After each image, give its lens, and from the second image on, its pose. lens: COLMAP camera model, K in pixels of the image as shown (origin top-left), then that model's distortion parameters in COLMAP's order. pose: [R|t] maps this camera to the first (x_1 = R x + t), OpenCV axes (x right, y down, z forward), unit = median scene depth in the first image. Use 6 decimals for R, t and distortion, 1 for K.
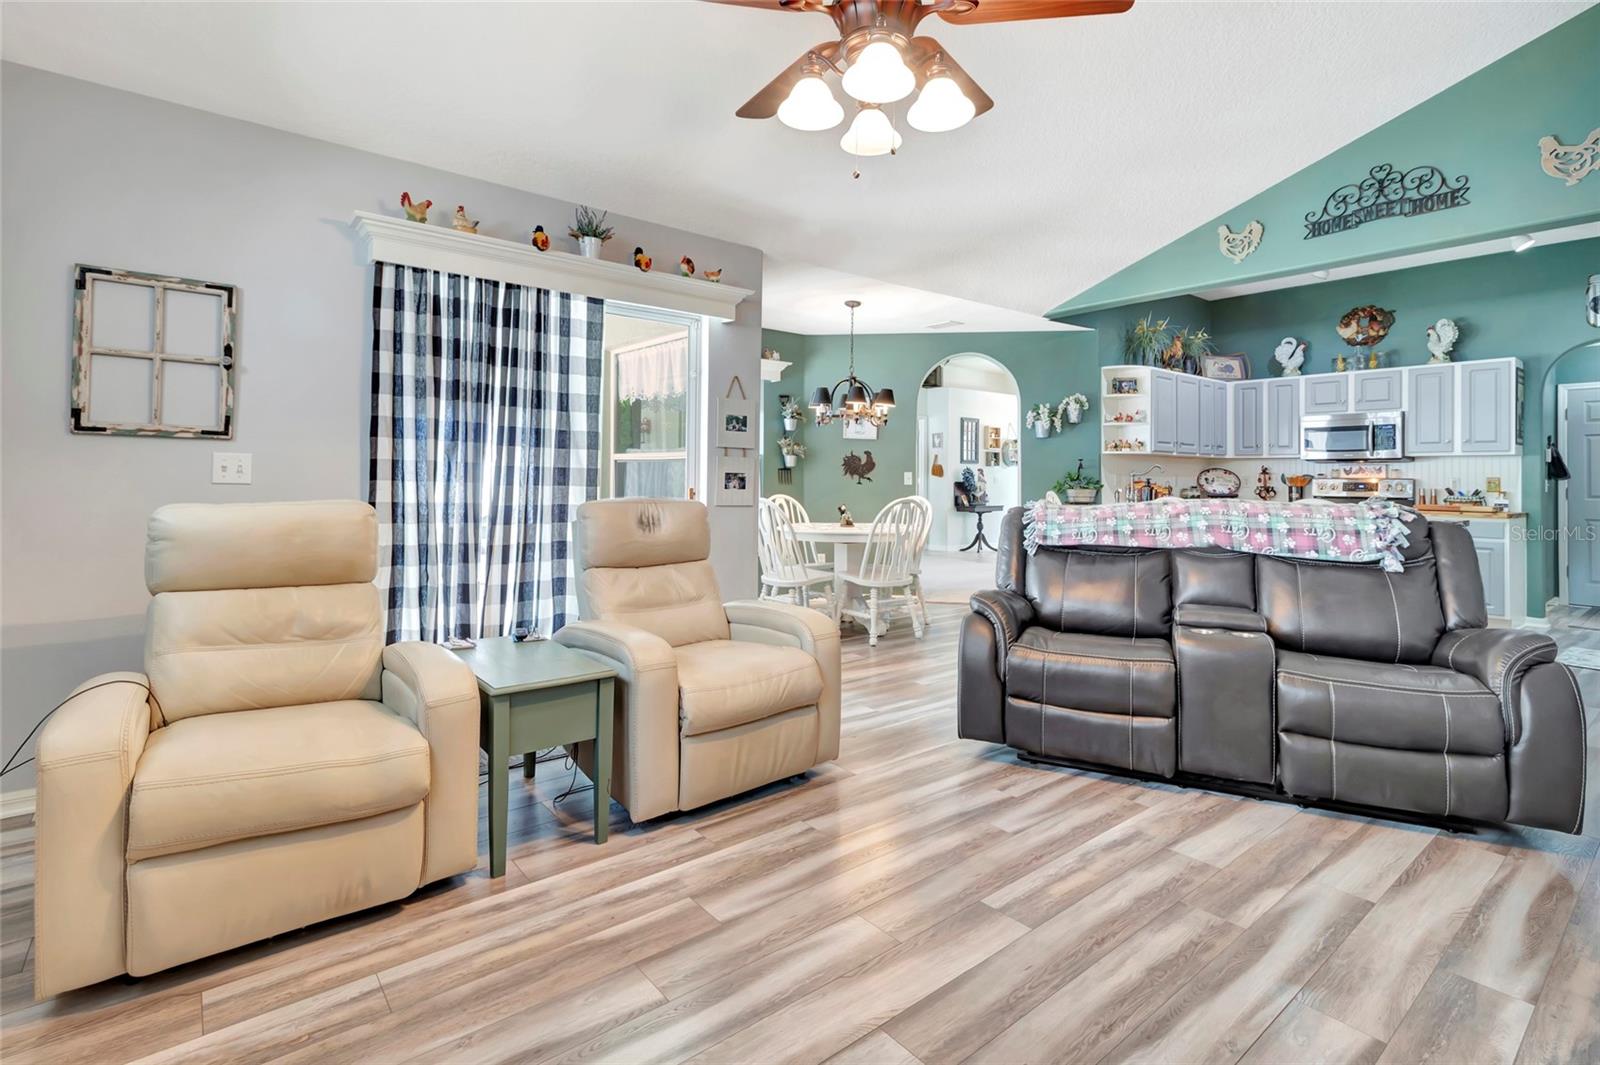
lens RADIAL K [[775.8, 0, 797.6], [0, 775.8, 467.9], [0, 0, 1]] dist [0.001527, 0.000272]
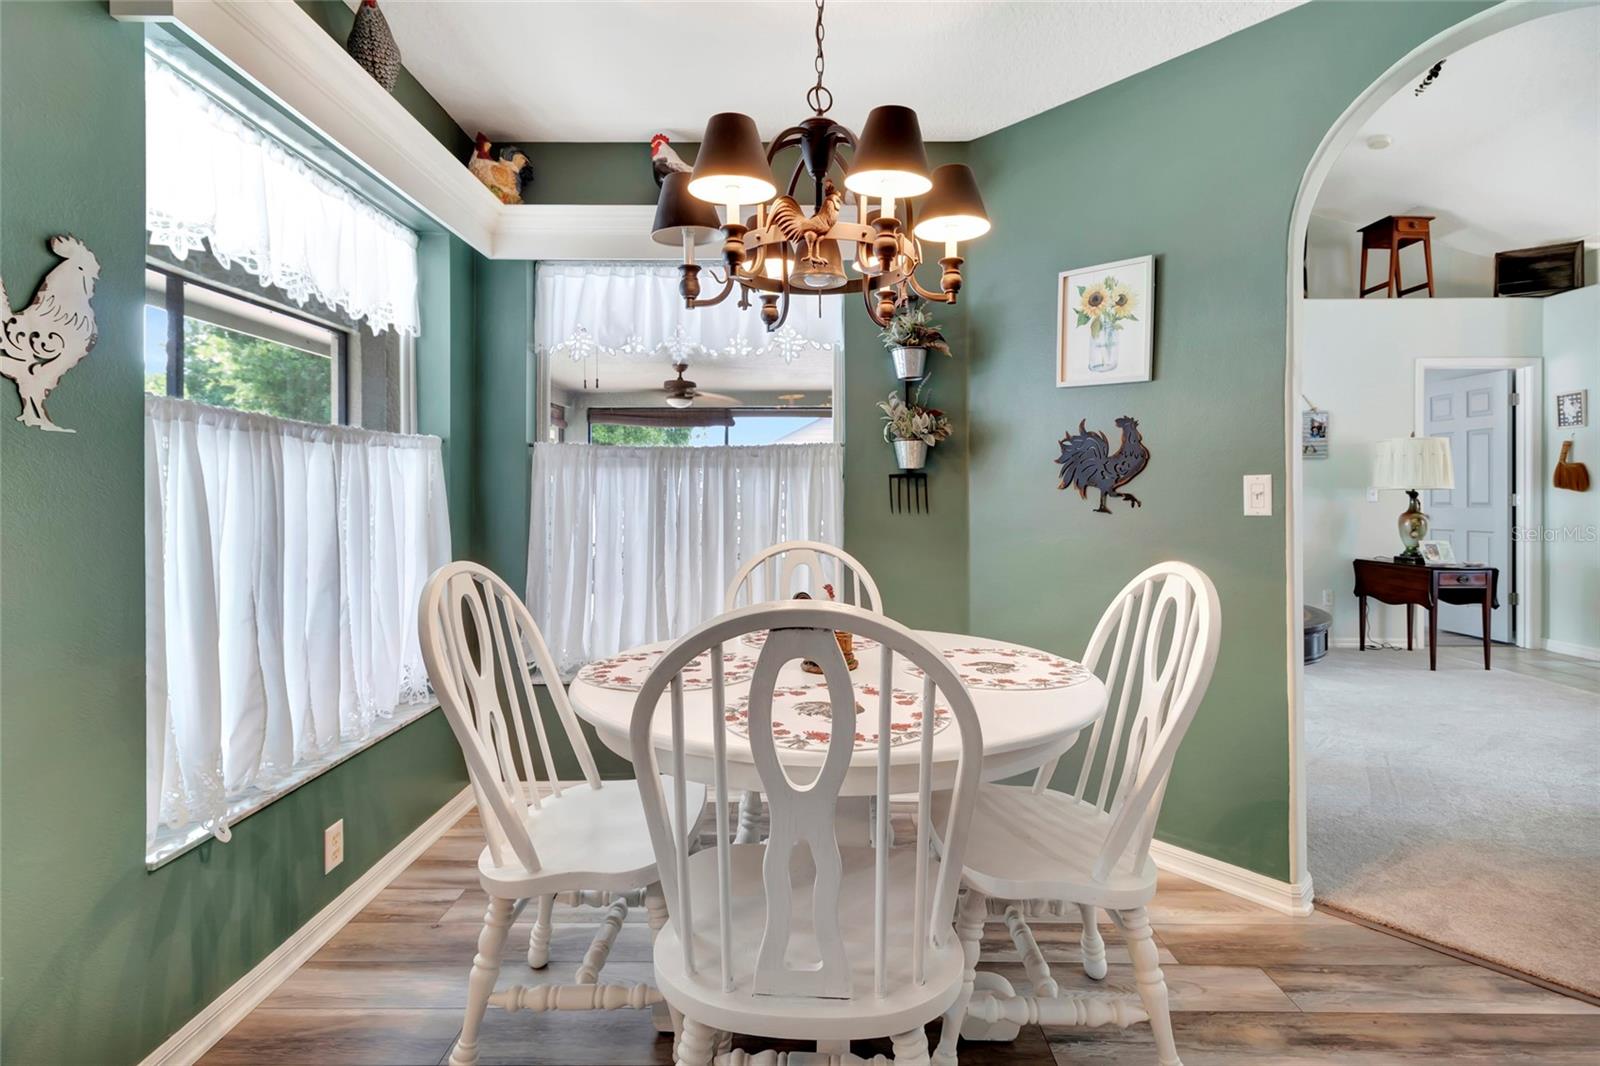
lens RADIAL K [[747.2, 0, 800.5], [0, 747.2, 498.7], [0, 0, 1]] dist [0.001471, -0.000033]
pose [[0.766695, -0.007536, -0.641967, 0.193152], [0.014746, 0.999874, 0.005873, 0.010500], [0.641842, -0.013969, 0.766710, 0.658364]]
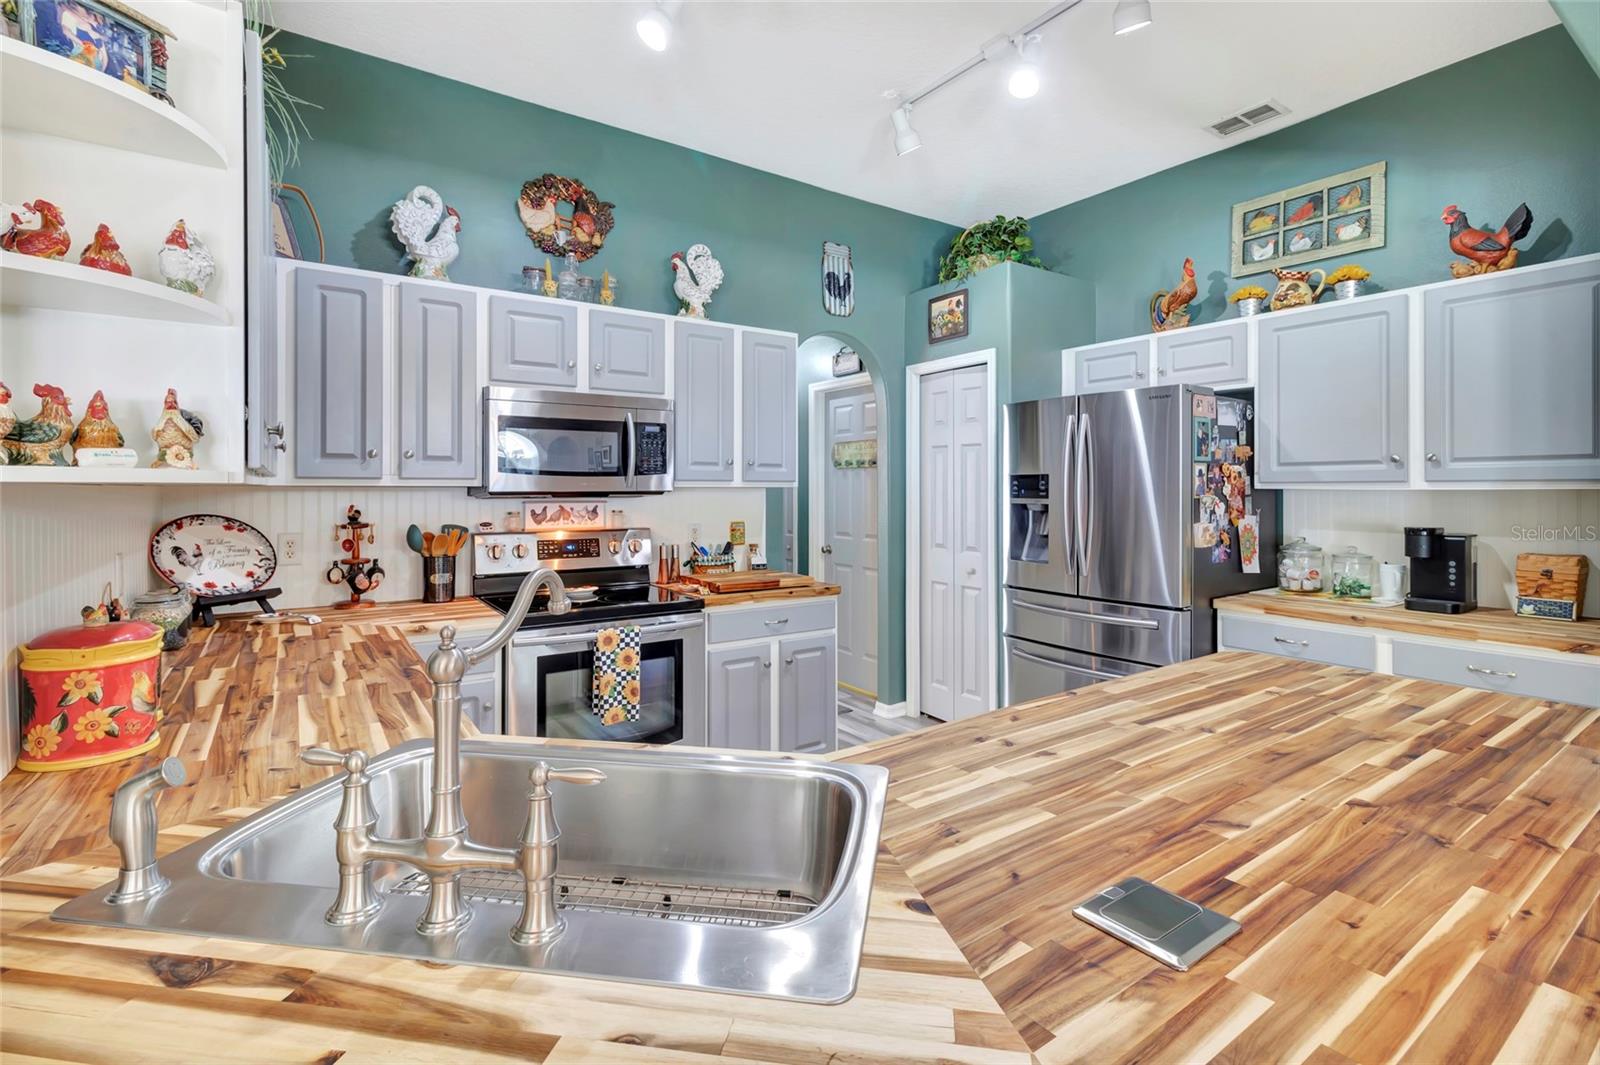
lens RADIAL K [[738.6, 0, 808.9], [0, 738.6, 483.8], [0, 0, 1]] dist [0.002125, 0.000206]
pose [[0.068863, -0.001957, 0.997624, 0.284293], [-0.012438, 0.999919, 0.002821, -0.019056], [-0.997549, -0.012603, 0.068833, 0.834273]]
